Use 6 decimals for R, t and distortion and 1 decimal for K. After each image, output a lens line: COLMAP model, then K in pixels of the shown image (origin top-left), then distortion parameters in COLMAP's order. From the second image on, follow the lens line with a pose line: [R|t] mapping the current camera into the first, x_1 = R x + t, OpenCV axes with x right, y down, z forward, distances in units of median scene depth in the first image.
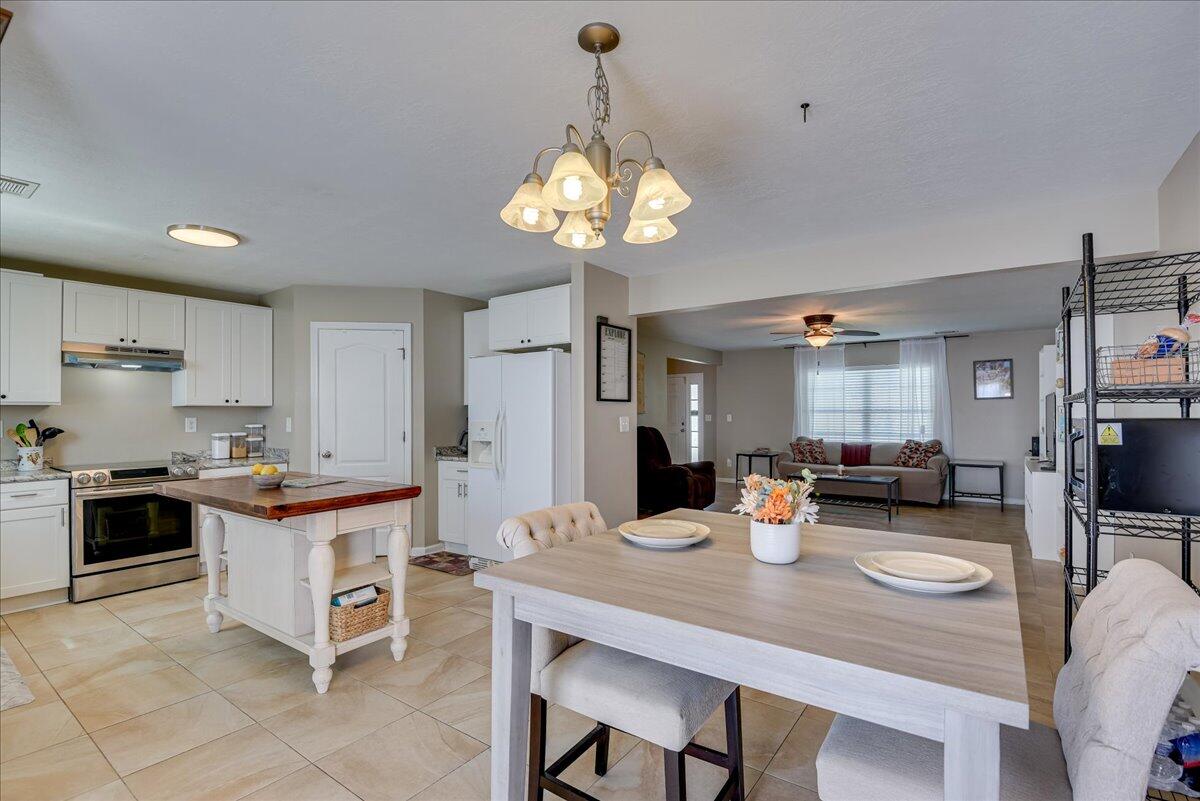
lens RADIAL K [[551.8, 0, 597.5], [0, 551.8, 405.7], [0, 0, 1]] dist [-0.002786, -0.011035]
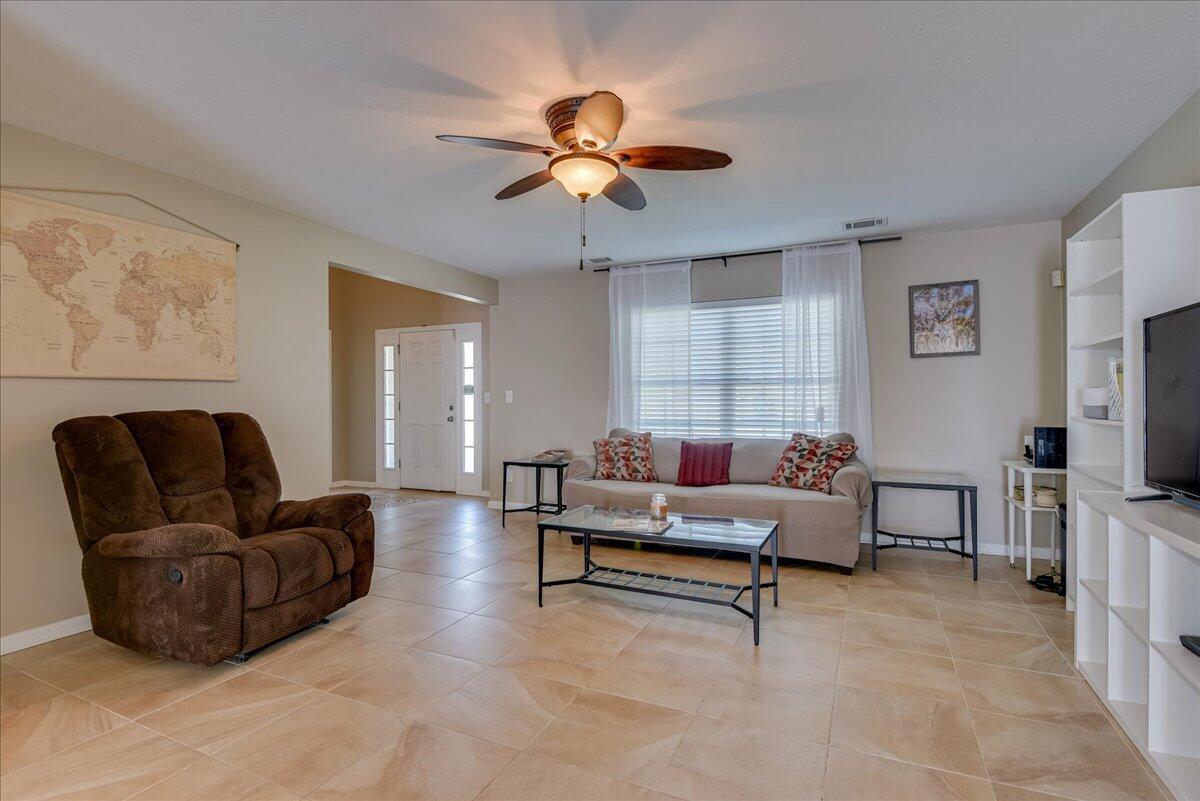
lens RADIAL K [[576.6, 0, 599.9], [0, 576.6, 398.9], [0, 0, 1]] dist [0.004277, -0.008073]
pose [[0.981884, -0.003327, 0.189455, 0.432354], [0.000945, 0.999919, 0.012661, 0.033762], [-0.189482, -0.012252, 0.981808, 0.776456]]
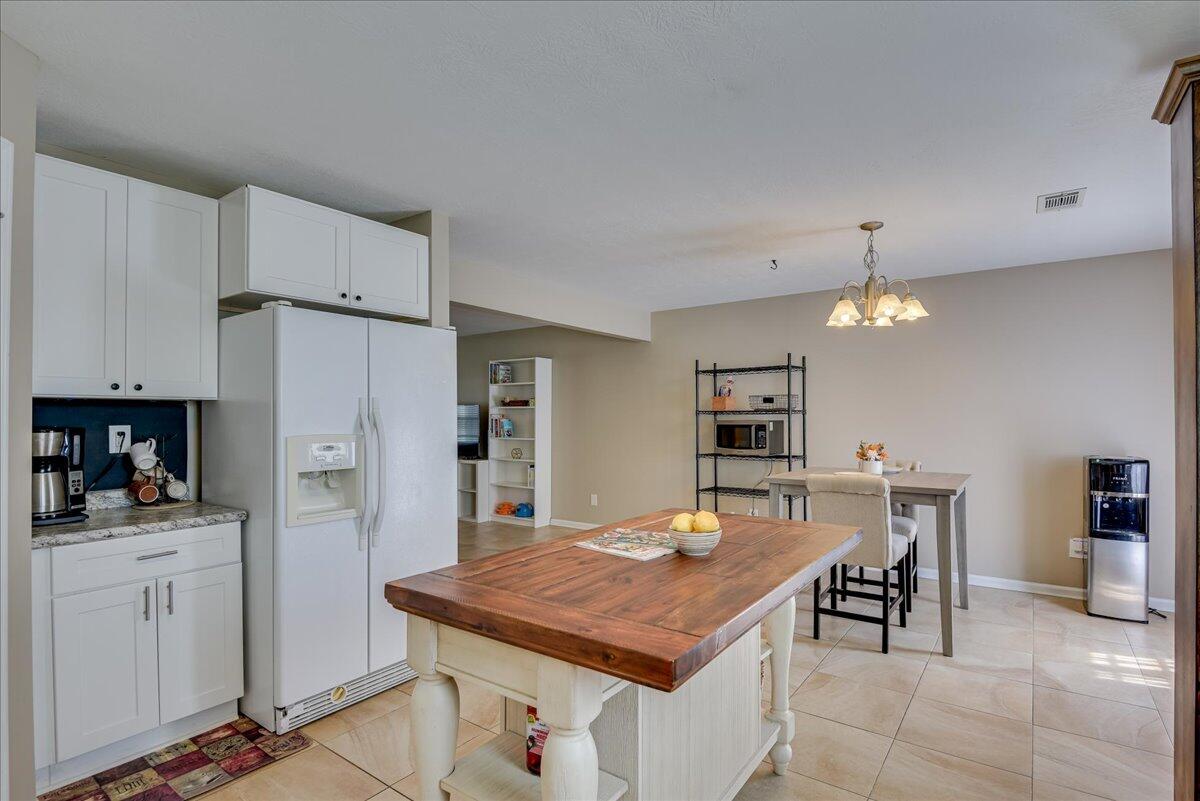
lens RADIAL K [[576.6, 0, 579.7], [0, 576.6, 413.5], [0, 0, 1]] dist [0.004277, -0.008073]
pose [[0.025504, 0.010906, 0.999615, -0.670064], [-0.009472, 0.999898, -0.010667, 0.012241], [-0.999630, -0.009197, 0.025605, 0.657281]]
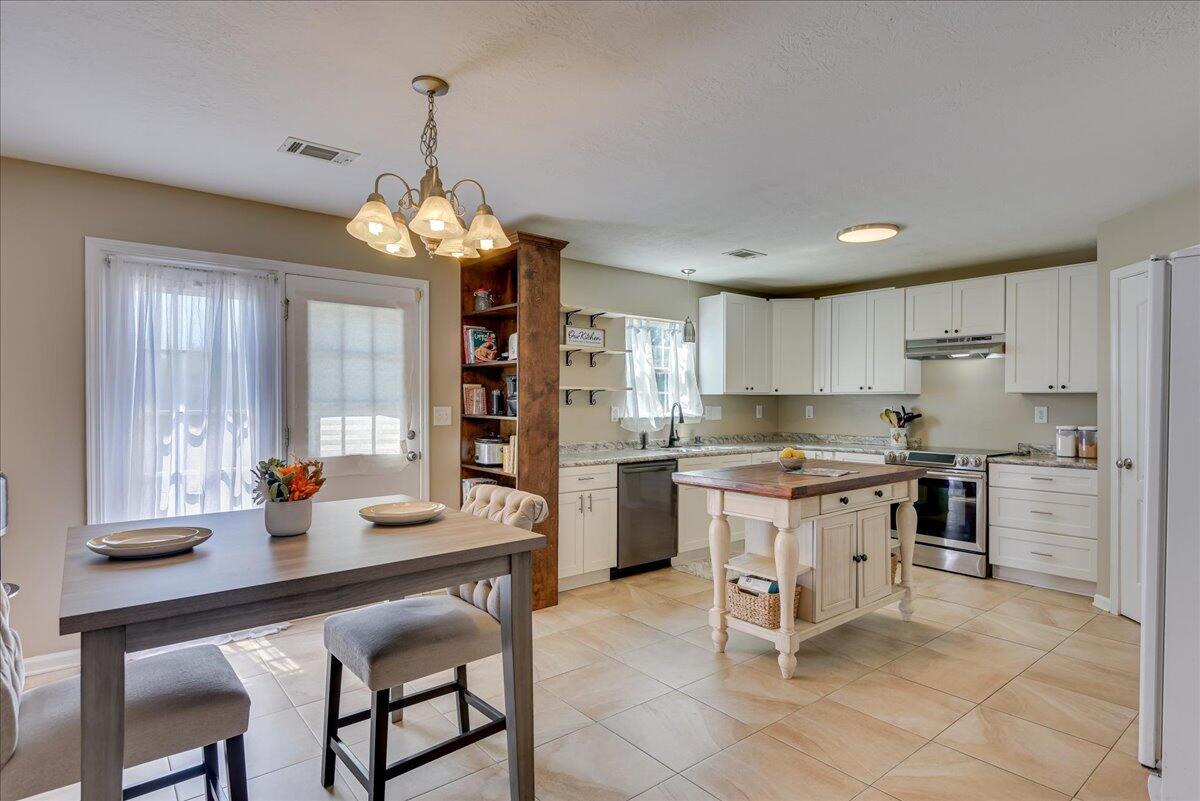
lens RADIAL K [[627.2, 0, 607.7], [0, 627.2, 408.1], [0, 0, 1]] dist [0.012792, -0.008846]
pose [[-0.237996, 0.014166, -0.971163, 0.397692], [0.008428, 0.999886, 0.012520, 0.005829], [0.971230, -0.005205, -0.238089, 0.555997]]
